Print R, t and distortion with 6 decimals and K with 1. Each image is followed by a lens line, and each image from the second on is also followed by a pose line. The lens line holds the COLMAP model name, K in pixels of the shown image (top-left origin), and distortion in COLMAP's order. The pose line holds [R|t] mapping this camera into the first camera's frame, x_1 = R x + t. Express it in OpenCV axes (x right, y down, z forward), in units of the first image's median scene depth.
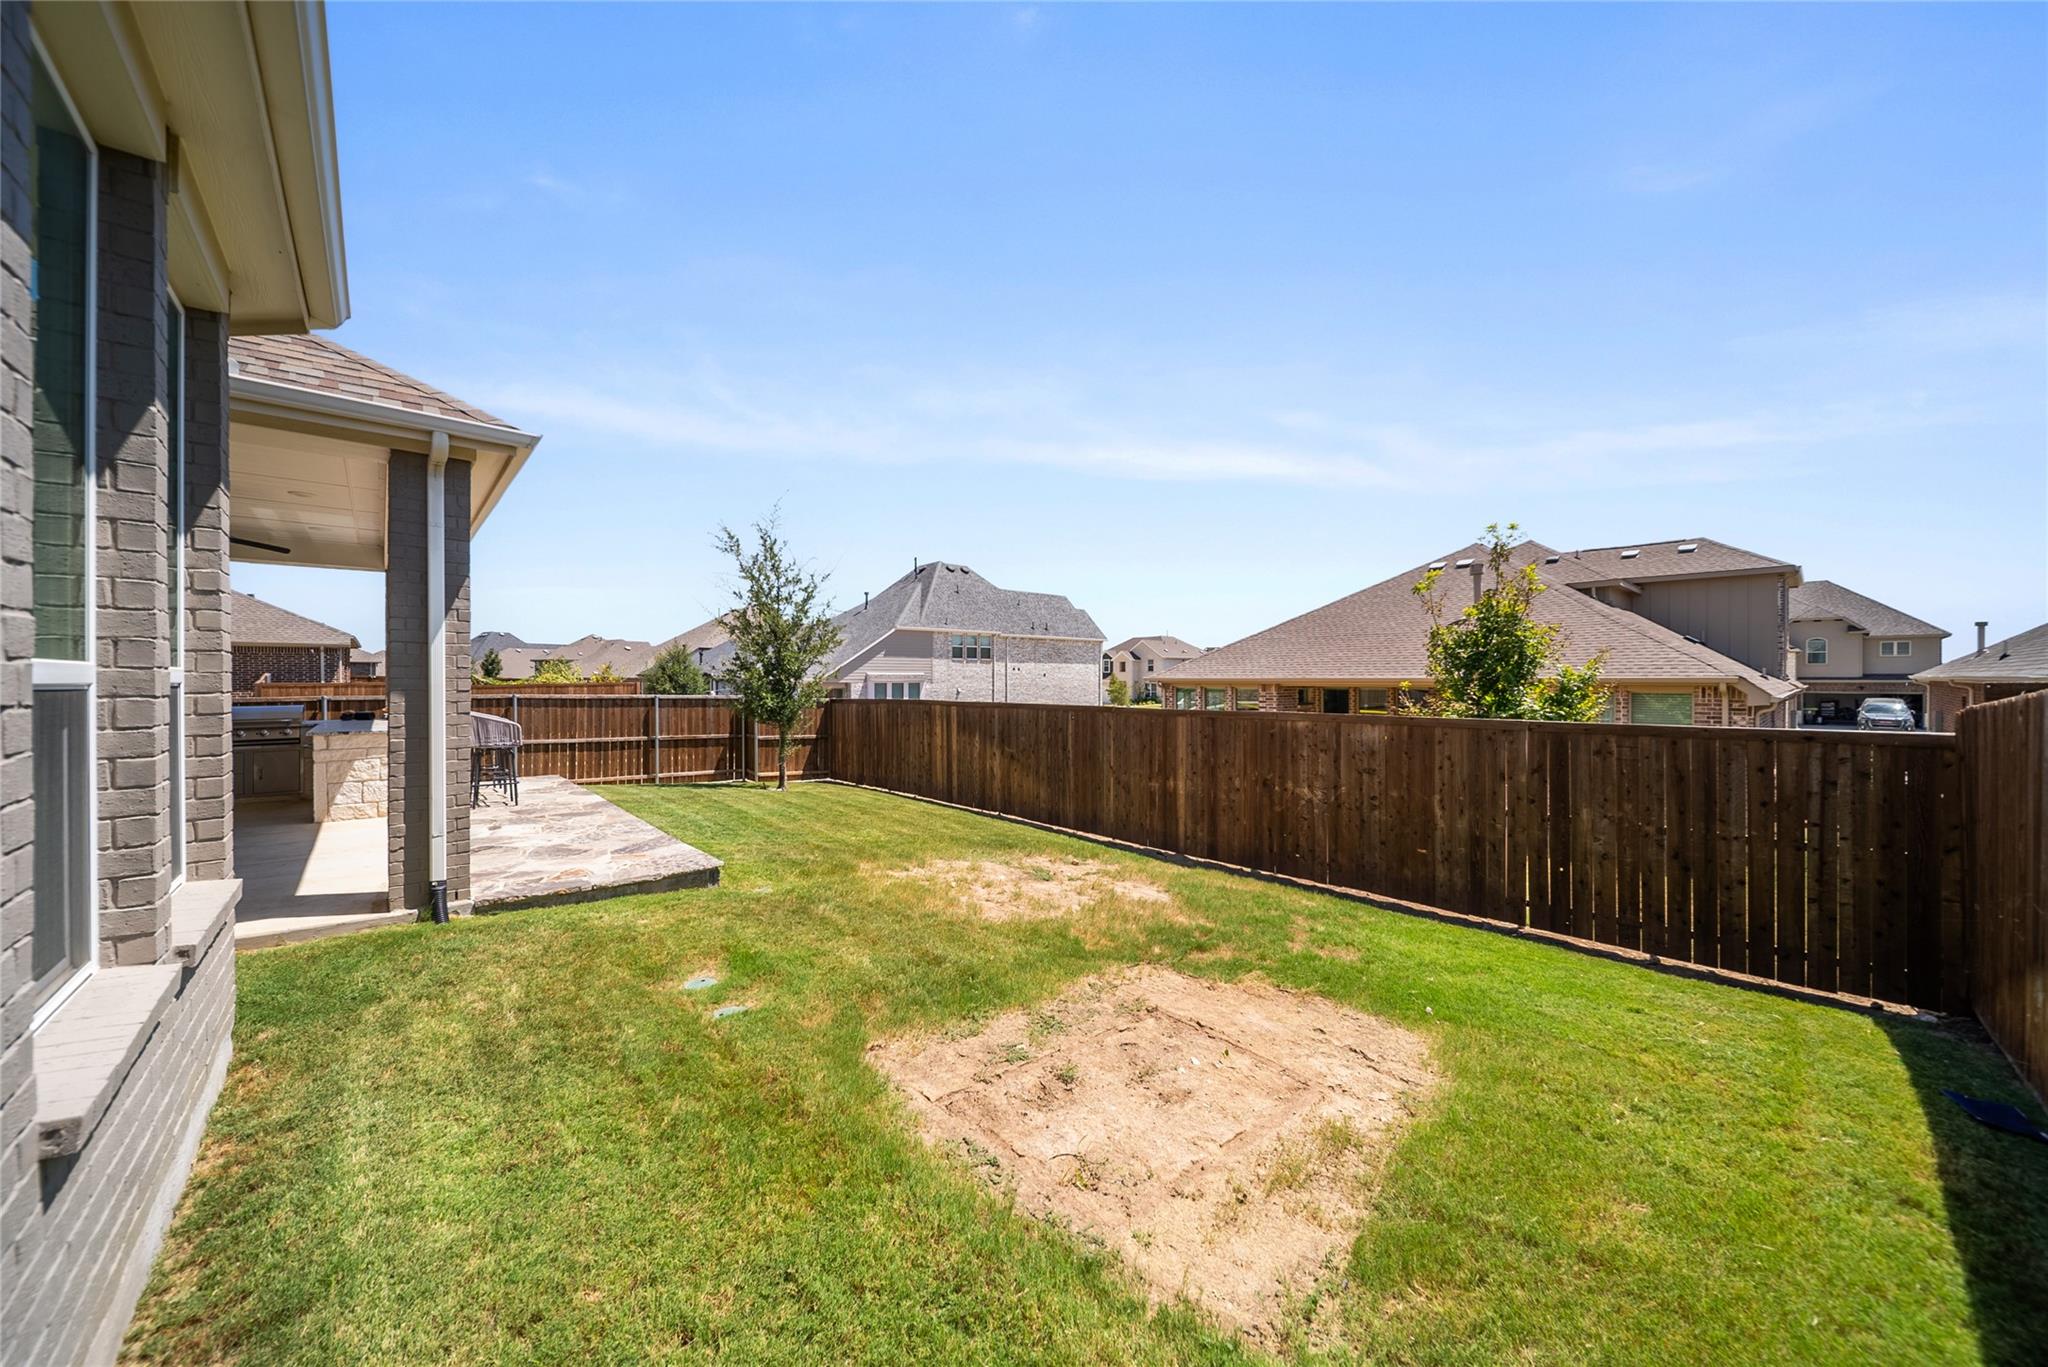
lens RADIAL K [[724.5, 0, 1024.5], [0, 724.5, 679.9], [0, 0, 1]] dist [-0.000723, -0.000048]
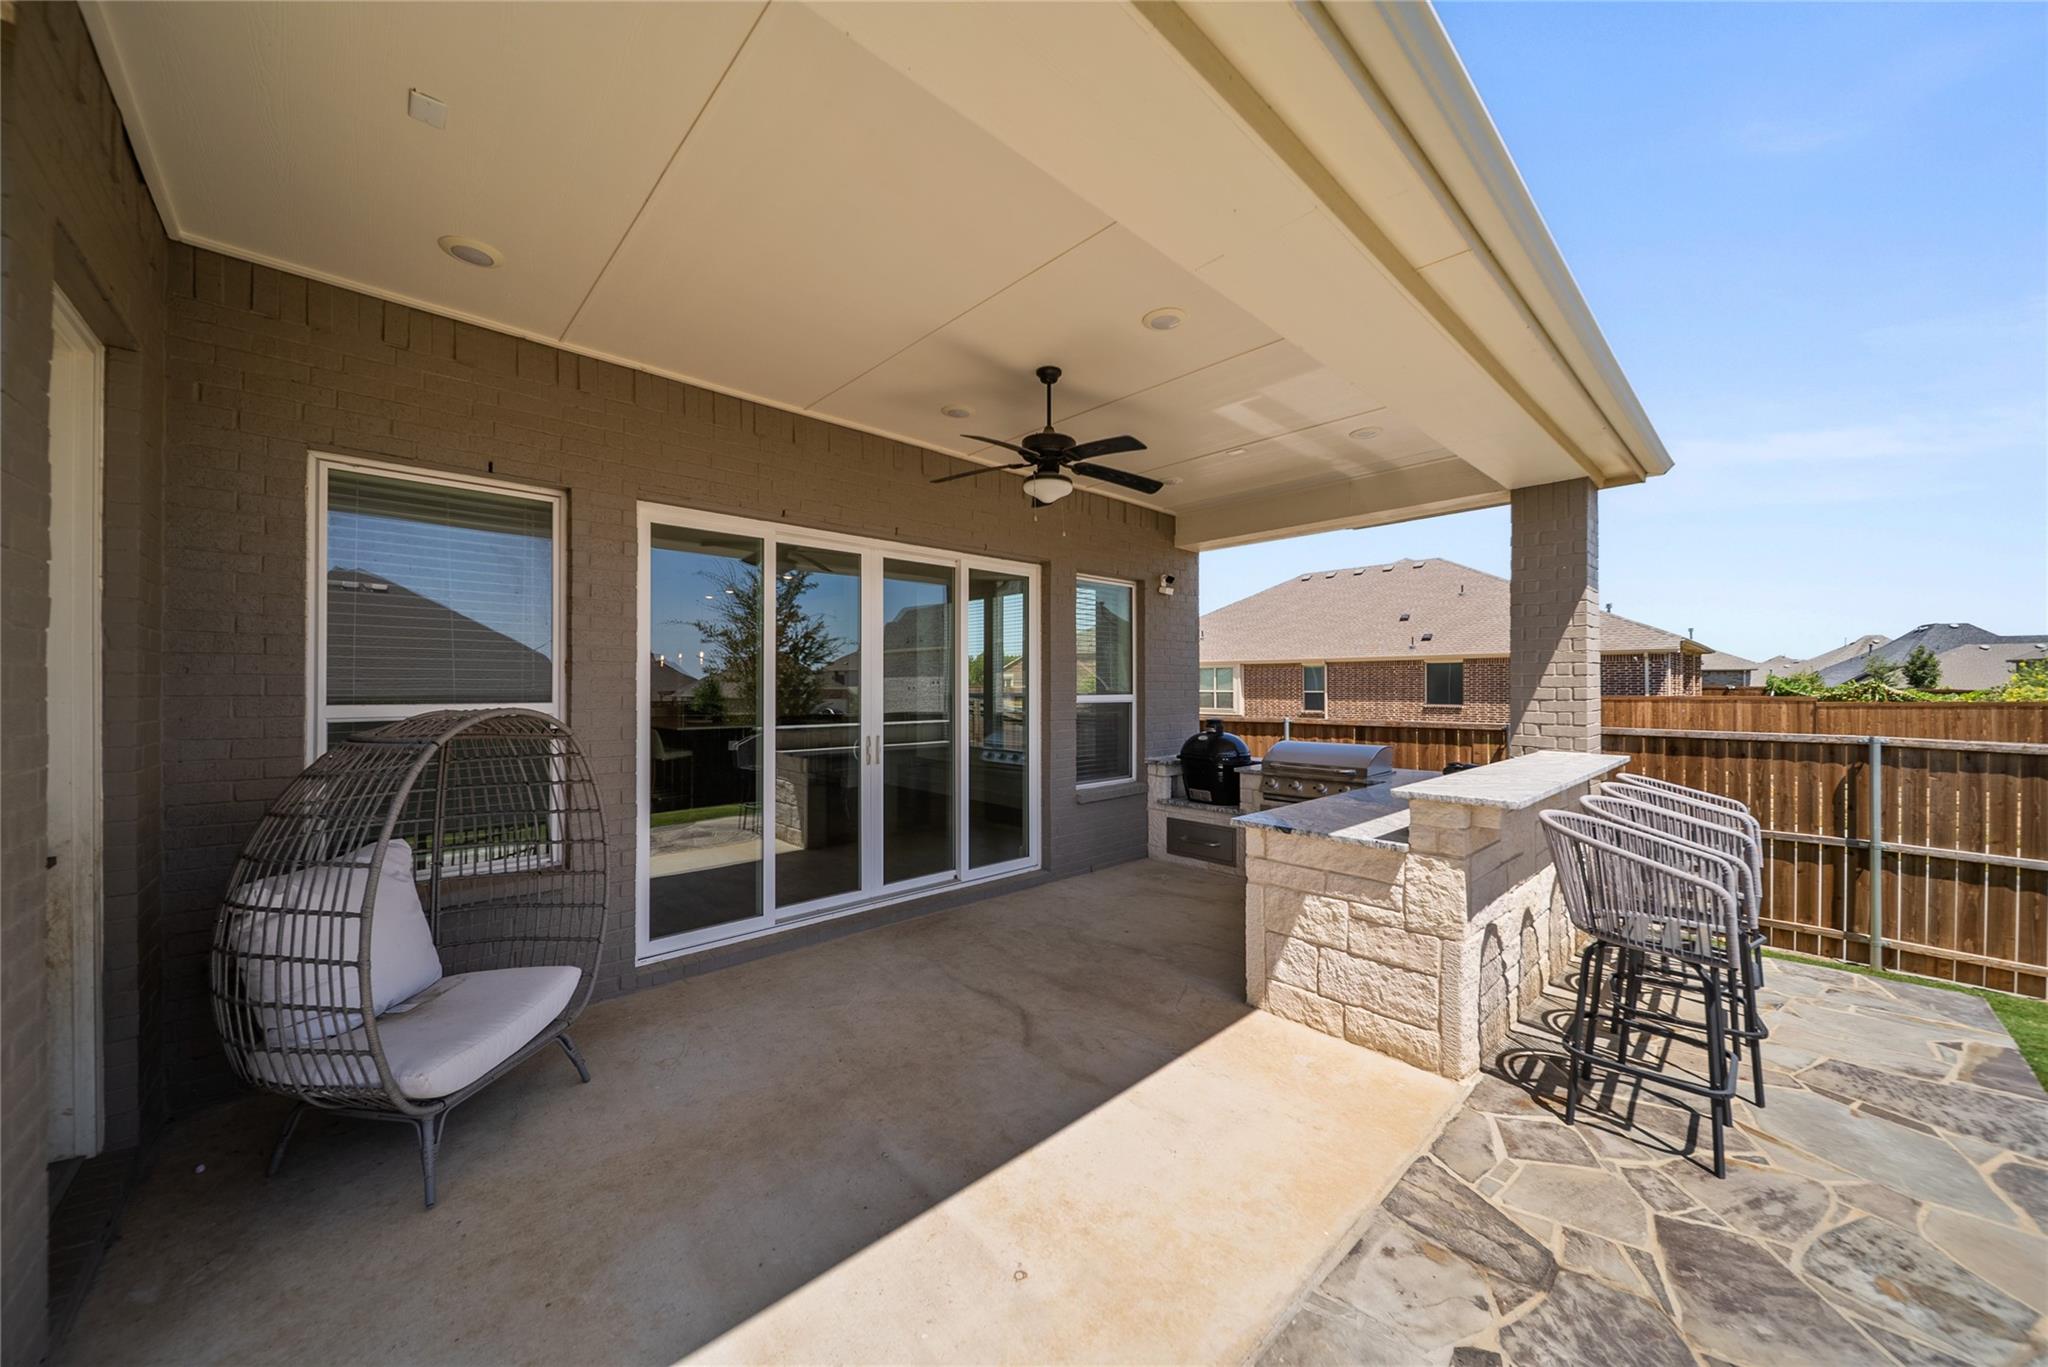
lens RADIAL K [[724.5, 0, 1024.5], [0, 724.5, 679.9], [0, 0, 1]] dist [-0.000723, -0.000048]
pose [[0.031855, -0.004410, -0.999483, -0.263232], [-0.006121, 0.999971, -0.004607, -0.009724], [0.999474, 0.006265, 0.031828, 0.442930]]
